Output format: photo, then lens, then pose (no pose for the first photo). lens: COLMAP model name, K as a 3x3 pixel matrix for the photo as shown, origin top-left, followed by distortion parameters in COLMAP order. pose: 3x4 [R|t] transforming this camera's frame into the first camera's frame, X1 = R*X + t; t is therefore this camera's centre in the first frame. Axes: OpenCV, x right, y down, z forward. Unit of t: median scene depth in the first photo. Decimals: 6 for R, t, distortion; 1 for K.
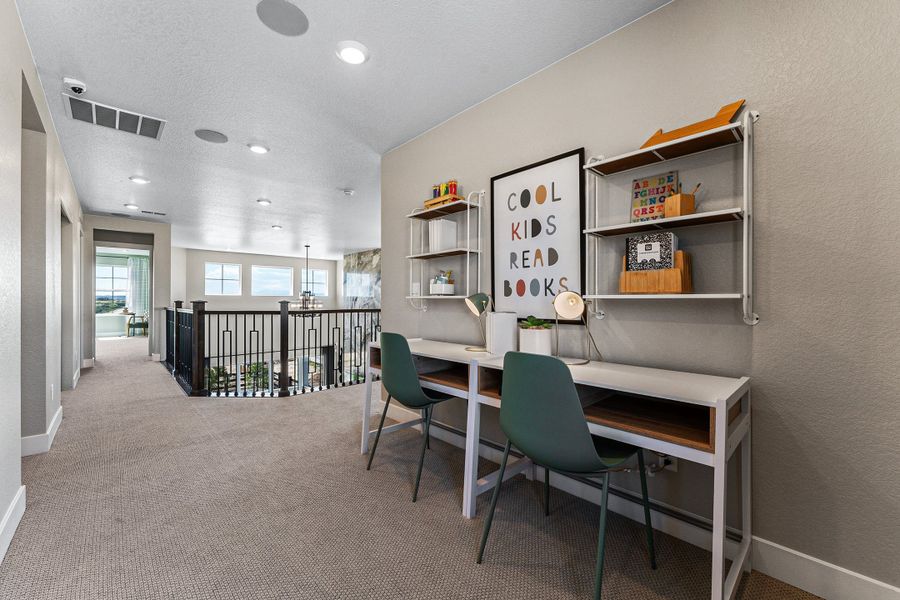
lens RADIAL K [[357.6, 0, 447.8], [0, 357.6, 301.5], [0, 0, 1]] dist [-0.001388, -0.000415]
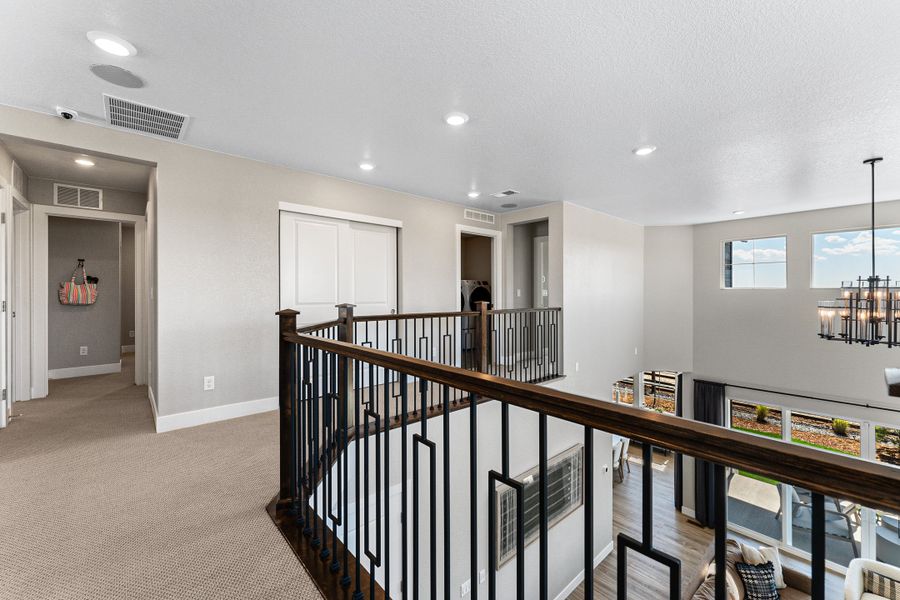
lens RADIAL K [[361.6, 0, 450.6], [0, 361.6, 296.6], [0, 0, 1]] dist [-0.003330, -0.000178]
pose [[-0.037386, -0.007637, -0.999272, 0.016272], [0.001510, 0.999969, -0.007699, -0.003721], [0.999300, -0.001797, -0.037373, 0.767560]]
